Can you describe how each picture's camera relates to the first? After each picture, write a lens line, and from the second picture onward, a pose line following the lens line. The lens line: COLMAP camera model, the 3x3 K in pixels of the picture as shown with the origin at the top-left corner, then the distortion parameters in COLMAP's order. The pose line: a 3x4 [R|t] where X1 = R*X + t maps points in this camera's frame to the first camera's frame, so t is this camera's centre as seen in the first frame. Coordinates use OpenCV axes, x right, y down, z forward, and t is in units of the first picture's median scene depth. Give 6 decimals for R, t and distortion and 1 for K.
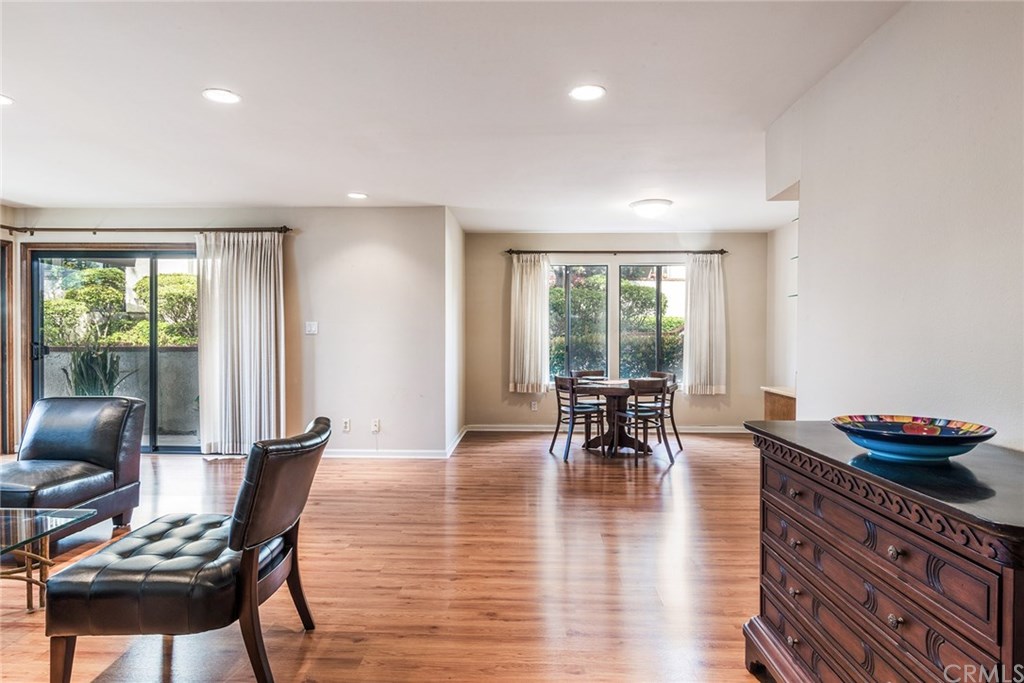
lens RADIAL K [[578.0, 0, 517.9], [0, 578.0, 331.6], [0, 0, 1]] dist [-0.005566, 0.000111]
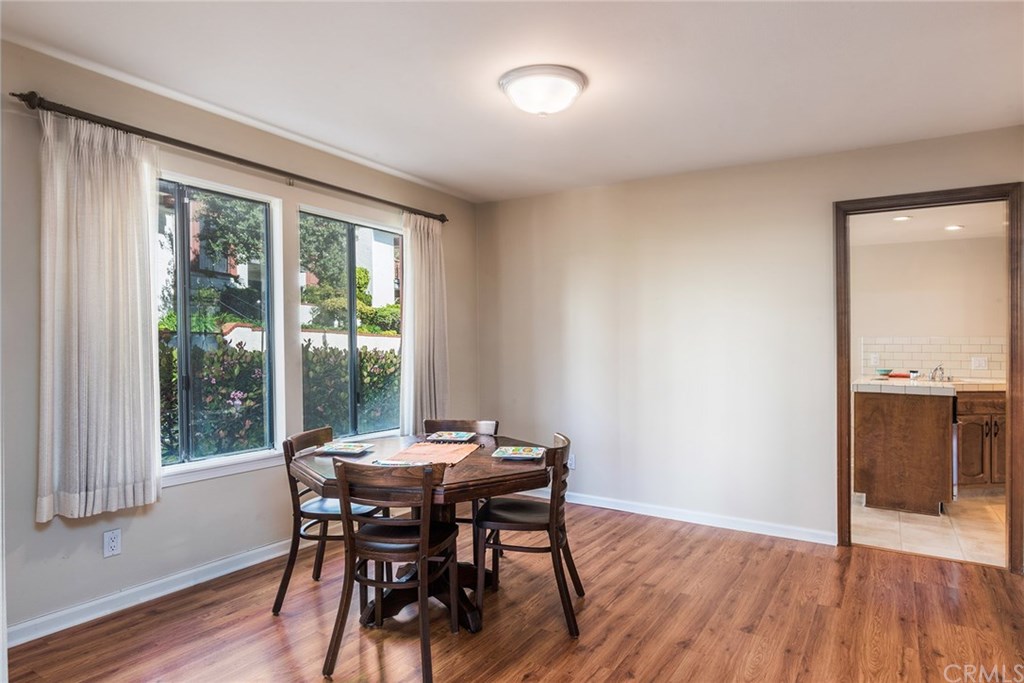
lens RADIAL K [[598.4, 0, 540.9], [0, 598.4, 342.2], [0, 0, 1]] dist [0.003284, 0.001168]
pose [[0.491437, 0.002210, 0.870910, -0.219830], [0.000339, 0.999996, -0.002728, 0.002171], [-0.870913, 0.001636, 0.491435, 0.741271]]
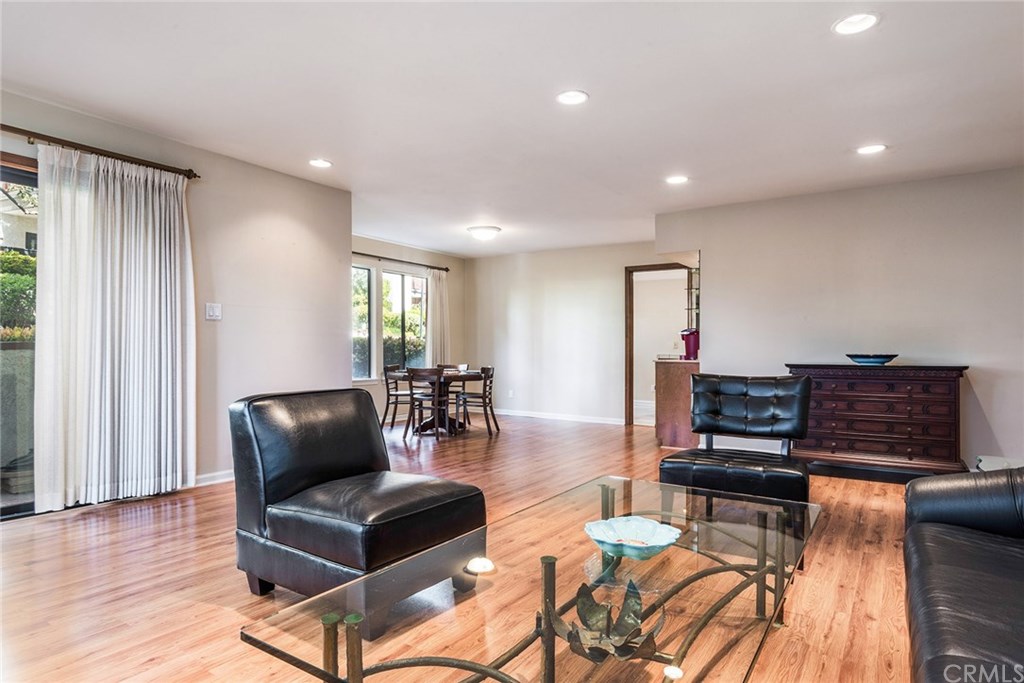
lens RADIAL K [[578.0, 0, 517.9], [0, 578.0, 331.6], [0, 0, 1]] dist [-0.005566, 0.000111]
pose [[0.537998, 0.024471, 0.842591, -0.780925], [-0.003719, 0.999638, -0.026657, 0.038344], [-0.842938, 0.011208, 0.537894, 0.262016]]
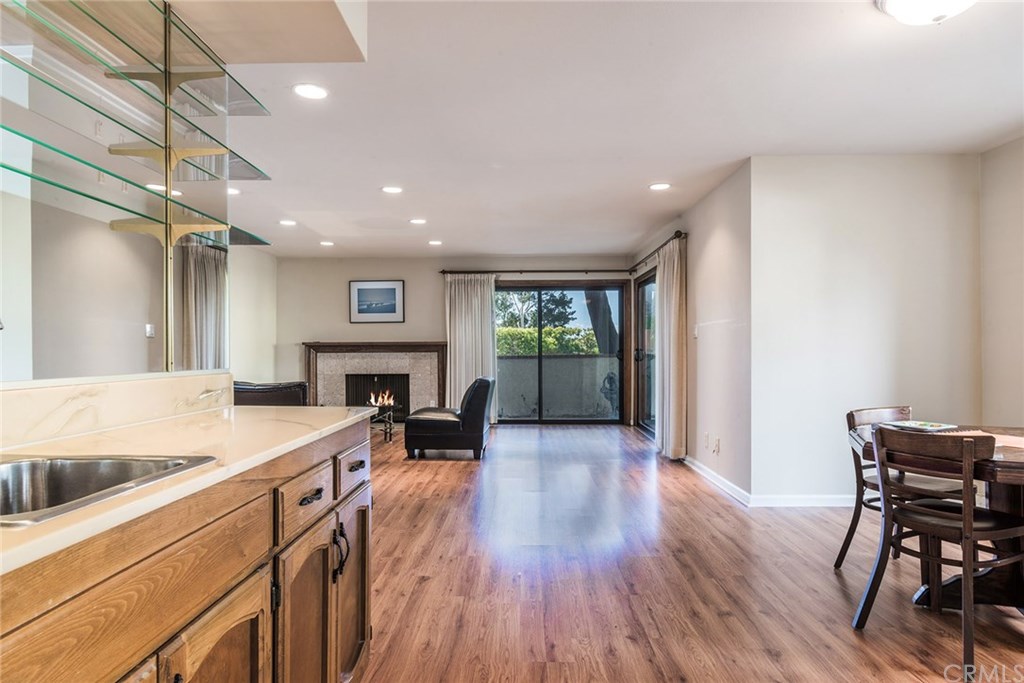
lens RADIAL K [[579.6, 0, 507.8], [0, 579.6, 341.5], [0, 0, 1]] dist [-0.004257, 0.000231]
pose [[-0.002642, -0.017647, -0.999841, 0.582359], [-0.003234, 0.999839, -0.017638, 0.027351], [0.999991, 0.003187, -0.002699, 0.695047]]
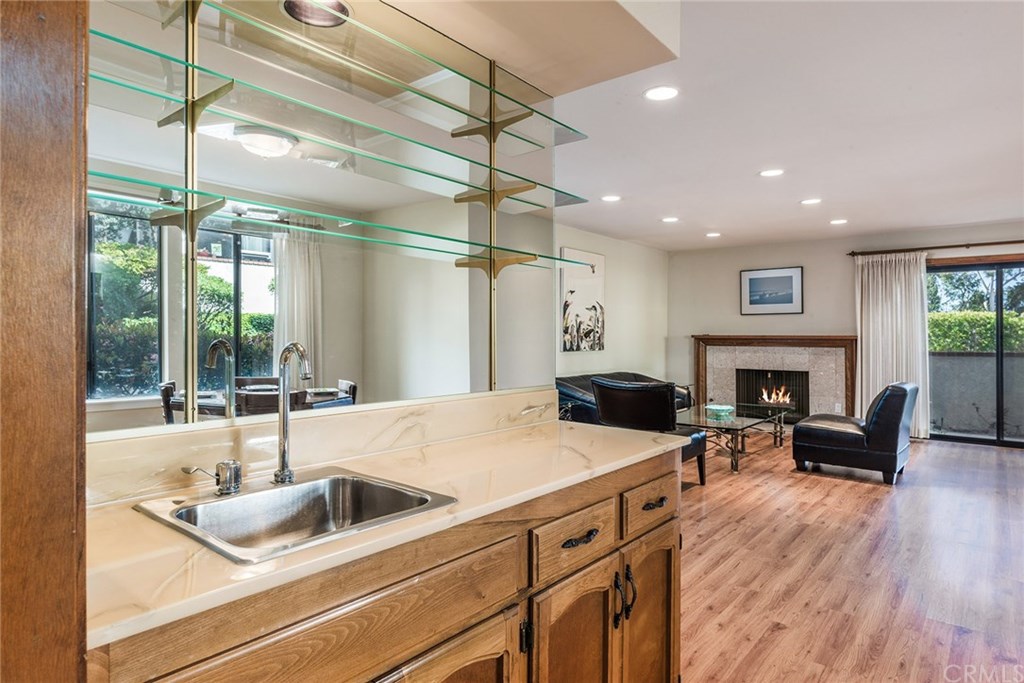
lens RADIAL K [[578.0, 0, 517.9], [0, 578.0, 331.6], [0, 0, 1]] dist [-0.005566, 0.000111]
pose [[-0.620657, -0.010283, -0.784015, 0.542097], [-0.012252, 0.999919, -0.003415, 0.007162], [0.783987, 0.007486, -0.620732, 0.734278]]
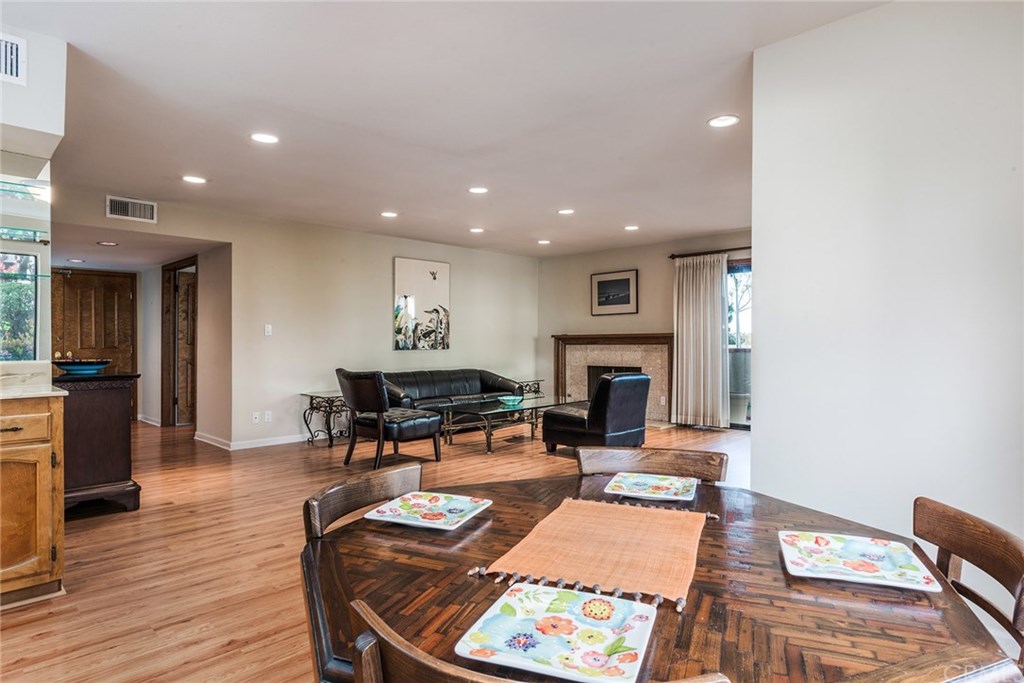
lens RADIAL K [[580.3, 0, 515.9], [0, 580.3, 336.7], [0, 0, 1]] dist [0.000242, 0.000202]
pose [[-0.686955, -0.005494, -0.726679, 0.341424], [-0.001621, 0.999981, -0.006028, 0.019399], [0.726698, -0.002964, -0.686951, 1.177271]]
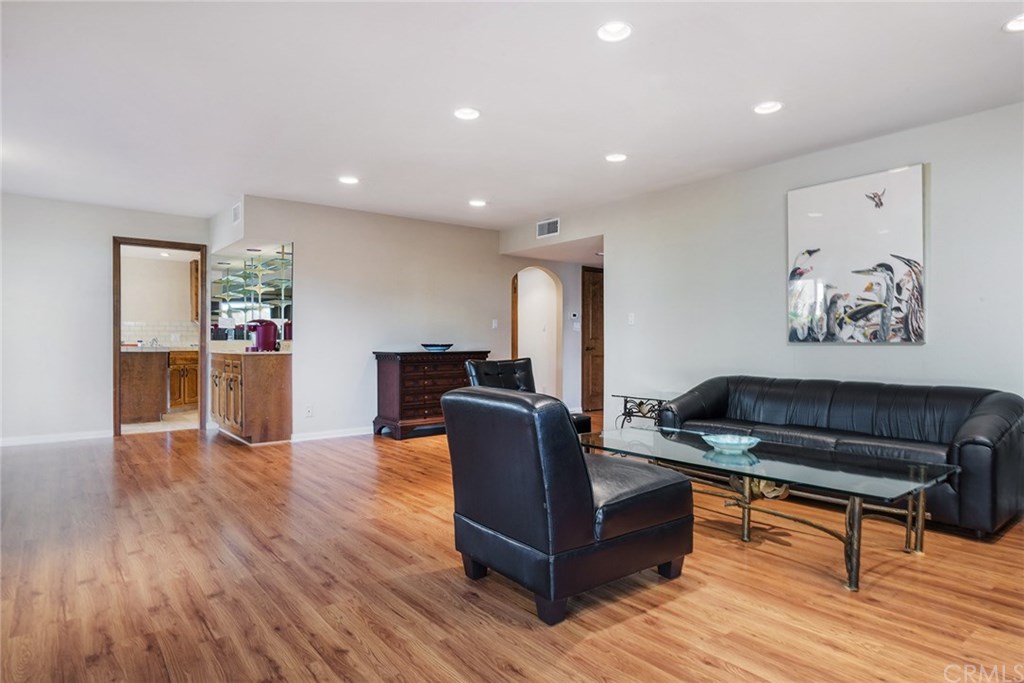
lens RADIAL K [[575.6, 0, 495.7], [0, 575.6, 329.8], [0, 0, 1]] dist [-0.000845, 0.000211]
pose [[-0.625845, 0.013845, 0.779825, -0.774870], [-0.002797, 0.999796, -0.019995, 0.041323], [-0.779942, -0.014695, -0.625679, 0.896480]]
